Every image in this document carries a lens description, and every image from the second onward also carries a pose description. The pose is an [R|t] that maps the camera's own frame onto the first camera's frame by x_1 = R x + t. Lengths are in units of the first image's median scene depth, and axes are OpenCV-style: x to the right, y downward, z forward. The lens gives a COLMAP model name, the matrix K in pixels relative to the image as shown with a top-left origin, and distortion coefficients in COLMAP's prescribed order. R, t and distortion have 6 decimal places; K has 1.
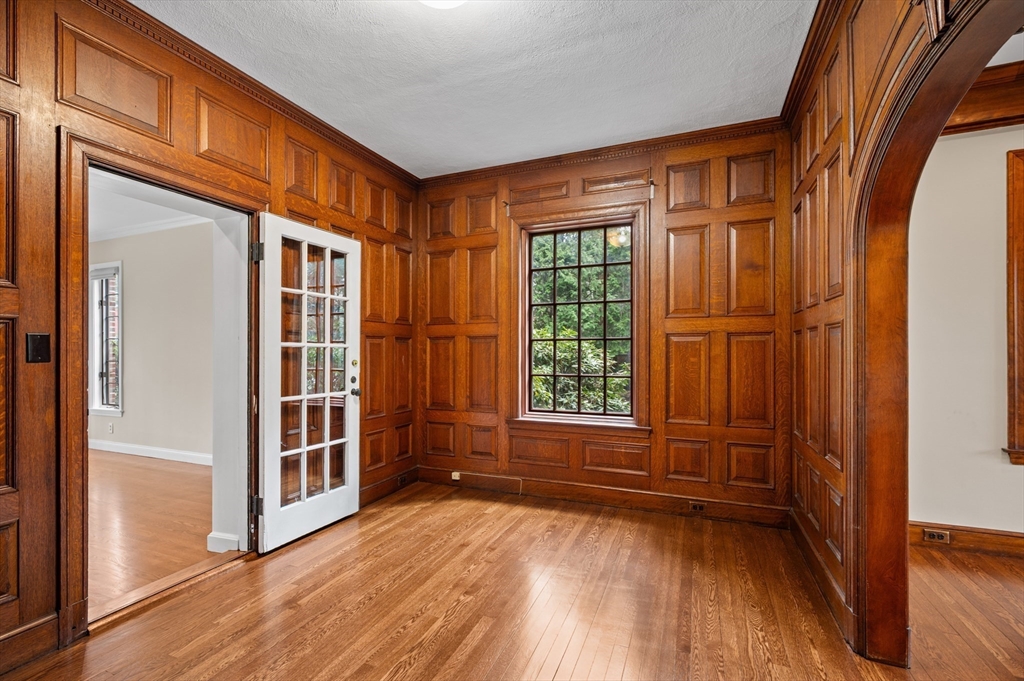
lens RADIAL K [[442.8, 0, 512.9], [0, 442.8, 348.2], [0, 0, 1]] dist [-0.004667, -0.000241]
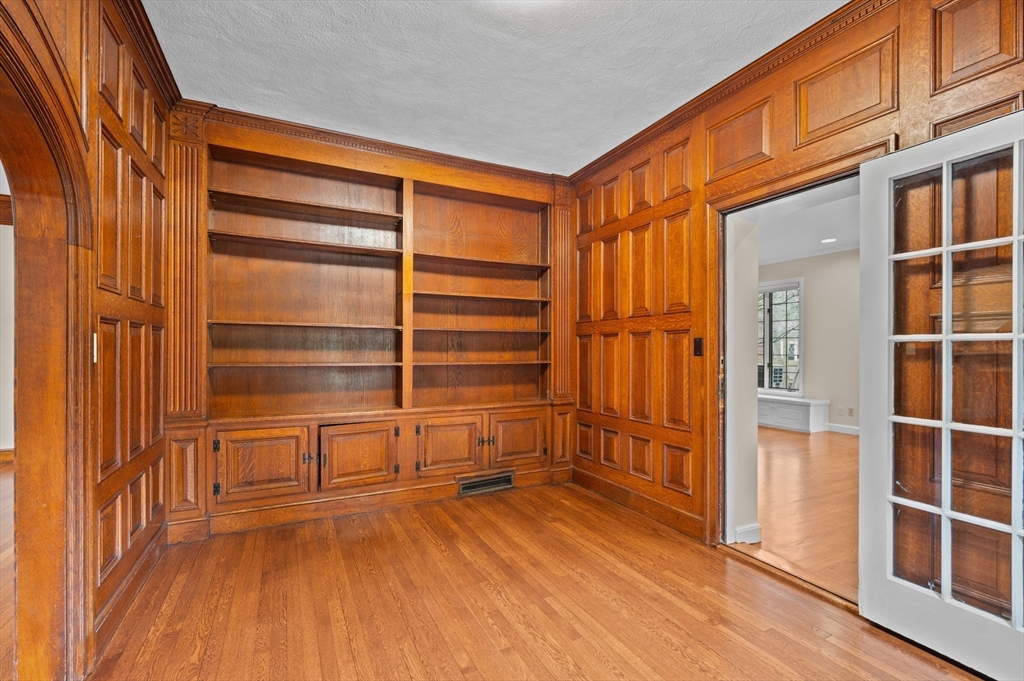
lens RADIAL K [[442.8, 0, 510.7], [0, 442.8, 340.3], [0, 0, 1]] dist [-0.004667, -0.000241]
pose [[-0.639288, -0.012595, -0.768865, 0.373207], [0.004446, 0.999789, -0.020074, 0.004868], [0.768955, -0.016251, -0.639096, 0.947677]]
